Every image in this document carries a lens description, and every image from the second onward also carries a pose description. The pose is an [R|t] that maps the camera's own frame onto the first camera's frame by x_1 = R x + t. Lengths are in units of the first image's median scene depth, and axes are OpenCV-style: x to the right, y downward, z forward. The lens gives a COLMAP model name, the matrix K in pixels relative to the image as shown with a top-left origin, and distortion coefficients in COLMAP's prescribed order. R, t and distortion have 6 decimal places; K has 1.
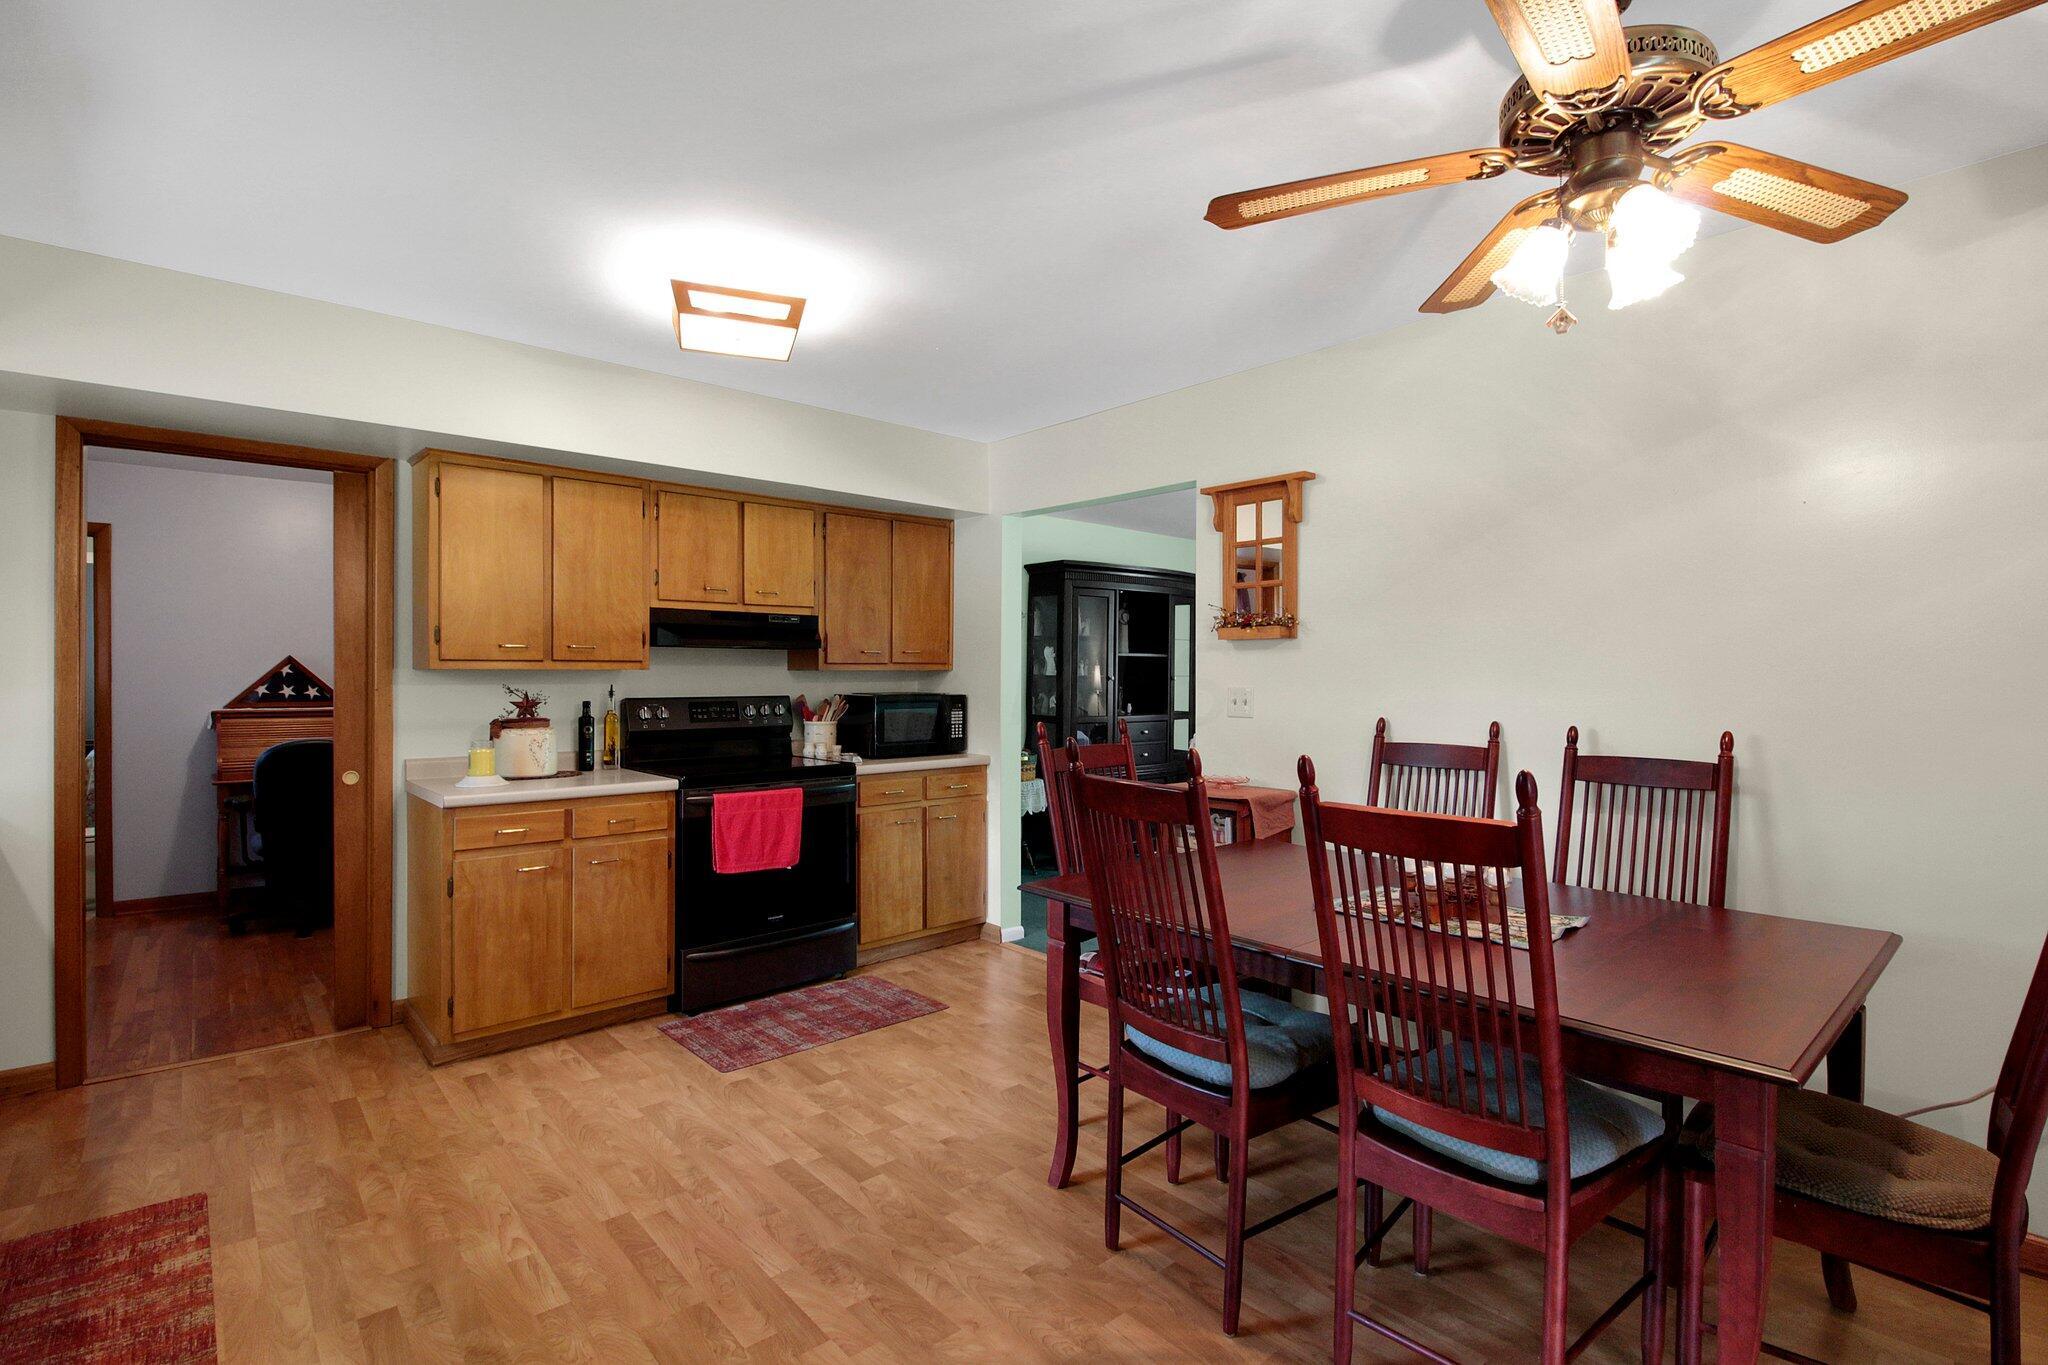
lens RADIAL K [[950.7, 0, 1046.4], [0, 950.7, 679.4], [0, 0, 1]] dist [-0.001248, -0.000128]
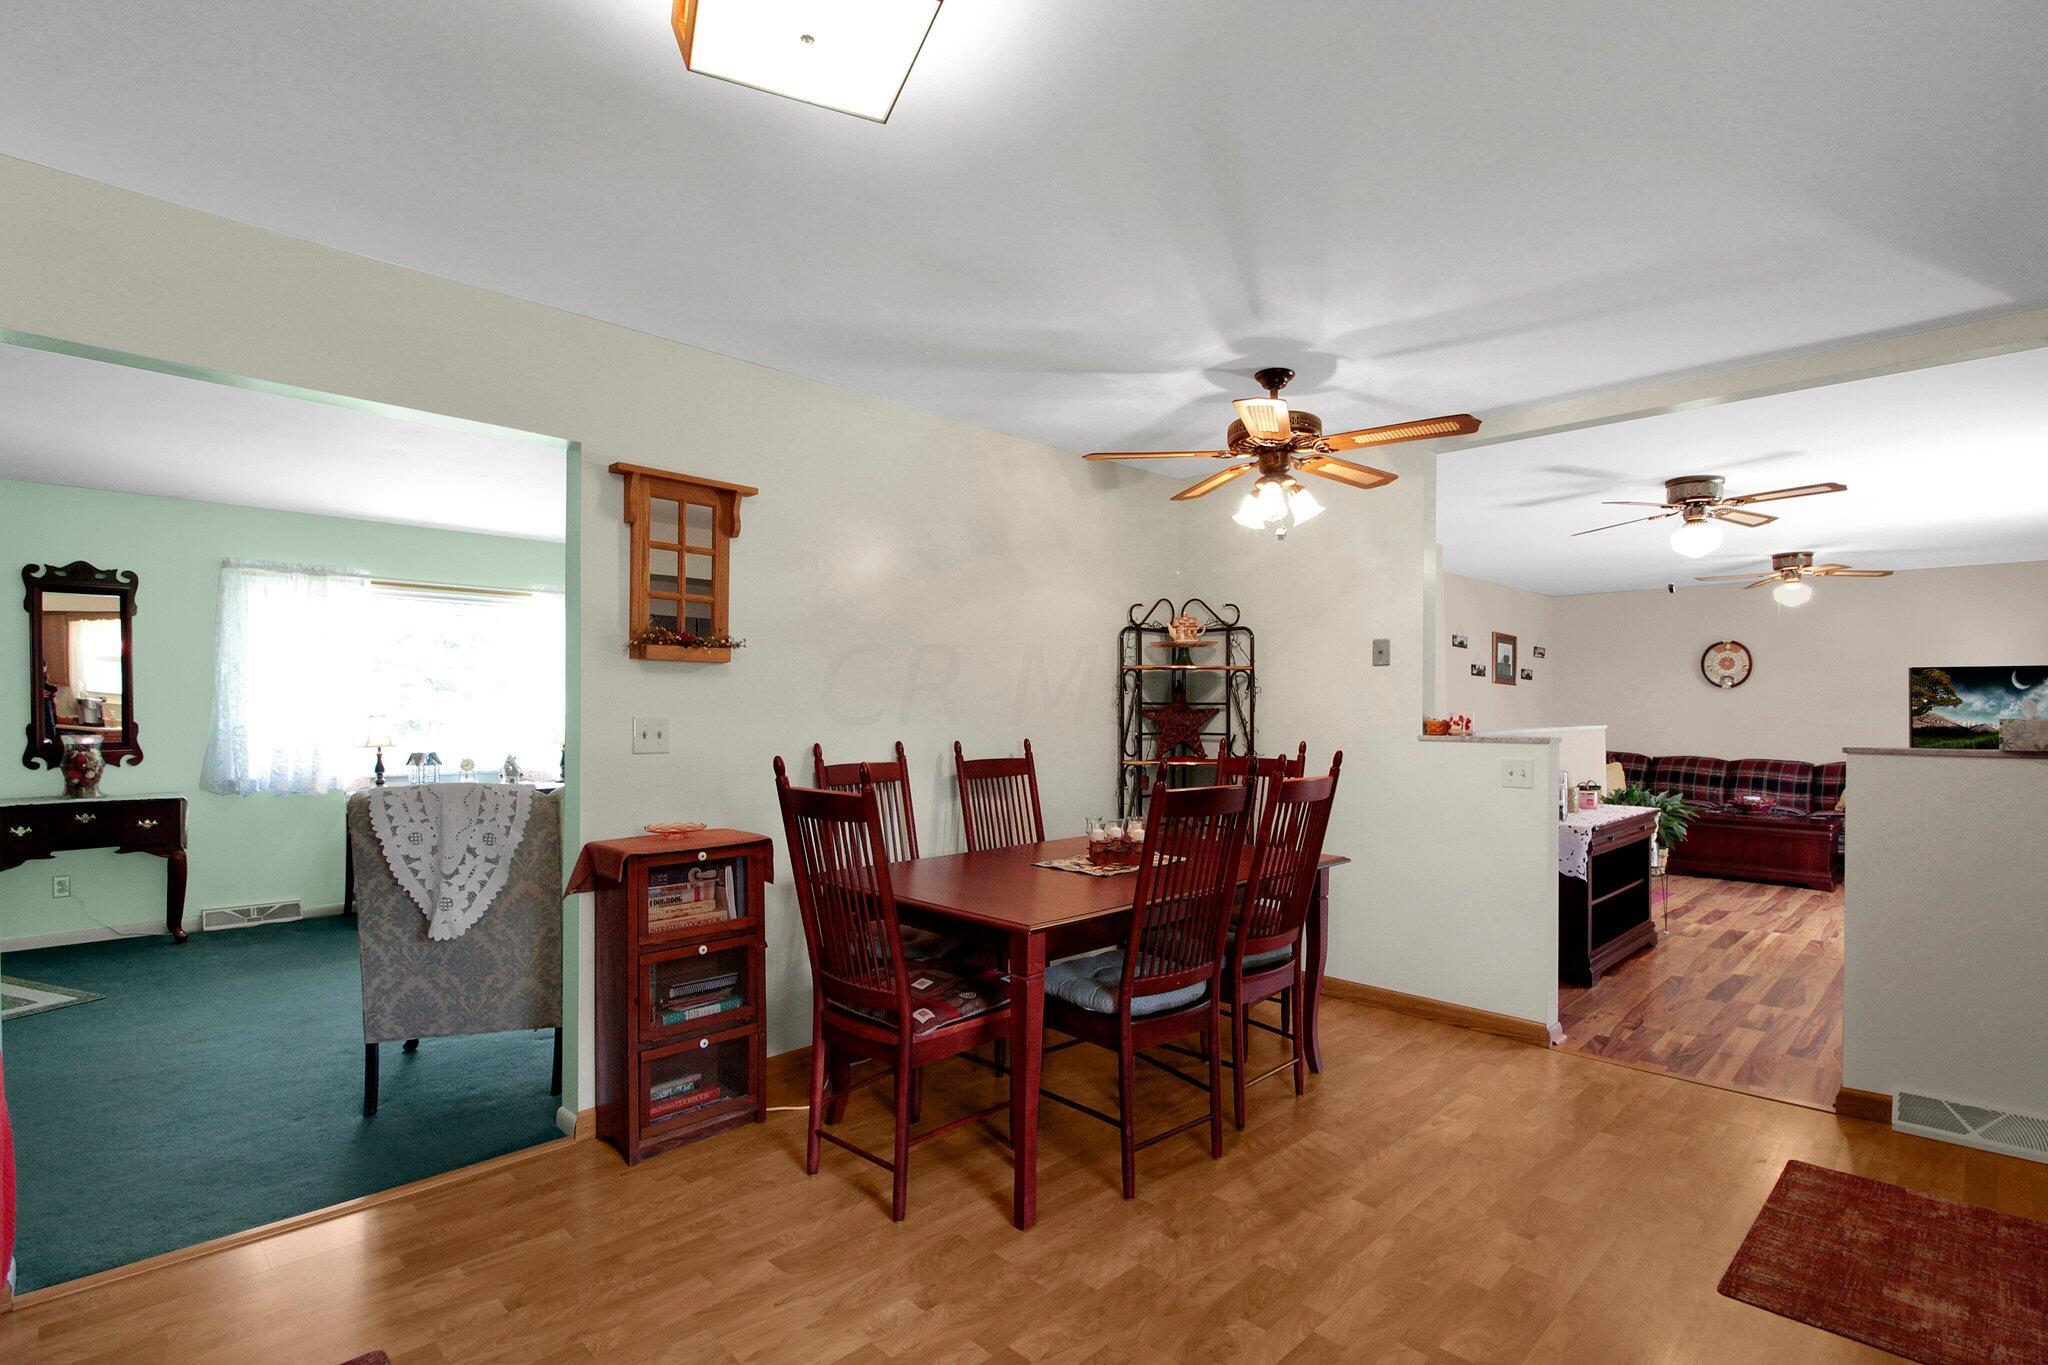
lens RADIAL K [[971.6, 0, 1025.5], [0, 971.6, 779.4], [0, 0, 1]] dist [-0.015287, -0.000039]
pose [[-0.043638, -0.078125, 0.995988, -0.887771], [-0.002952, 0.996943, 0.078071, -0.006292], [-0.999043, 0.000466, -0.043736, 0.976478]]
